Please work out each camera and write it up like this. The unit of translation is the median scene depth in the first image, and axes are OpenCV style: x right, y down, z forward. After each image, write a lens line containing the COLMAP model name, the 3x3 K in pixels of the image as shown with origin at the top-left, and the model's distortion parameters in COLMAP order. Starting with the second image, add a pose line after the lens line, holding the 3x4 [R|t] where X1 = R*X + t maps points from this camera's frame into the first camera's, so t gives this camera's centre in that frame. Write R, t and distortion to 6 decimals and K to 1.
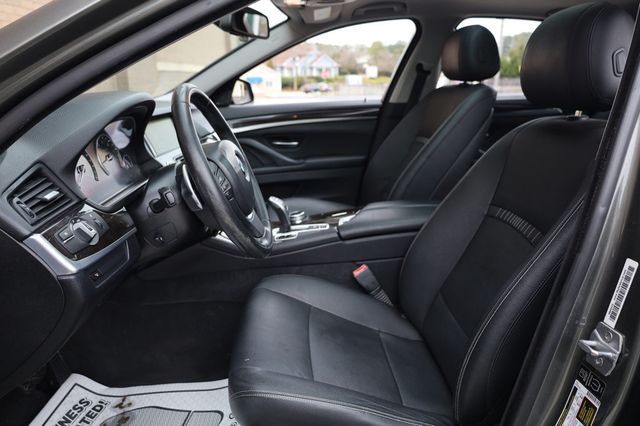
lens RADIAL K [[451.6, 0, 320.0], [0, 451.6, 213.0], [0, 0, 1]] dist [-0.002459, -0.001724]
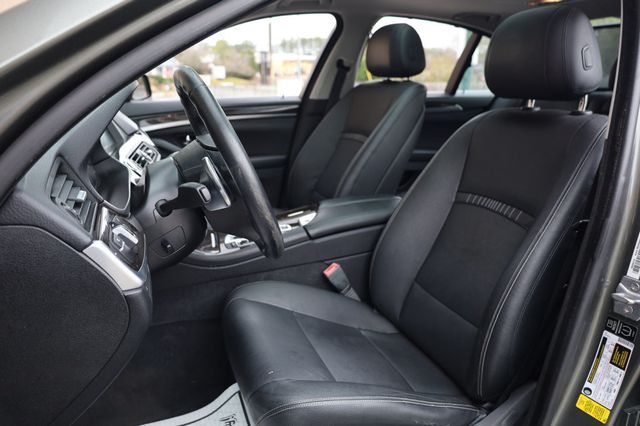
lens RADIAL K [[483.5, 0, 320.0], [0, 483.5, 213.0], [0, 0, 1]] dist [-0.001786, 0.000101]
pose [[0.946251, -0.066133, 0.316600, -0.247545], [0.073278, 0.997254, -0.010703, 0.016696], [-0.315023, 0.033328, 0.948499, 0.028416]]
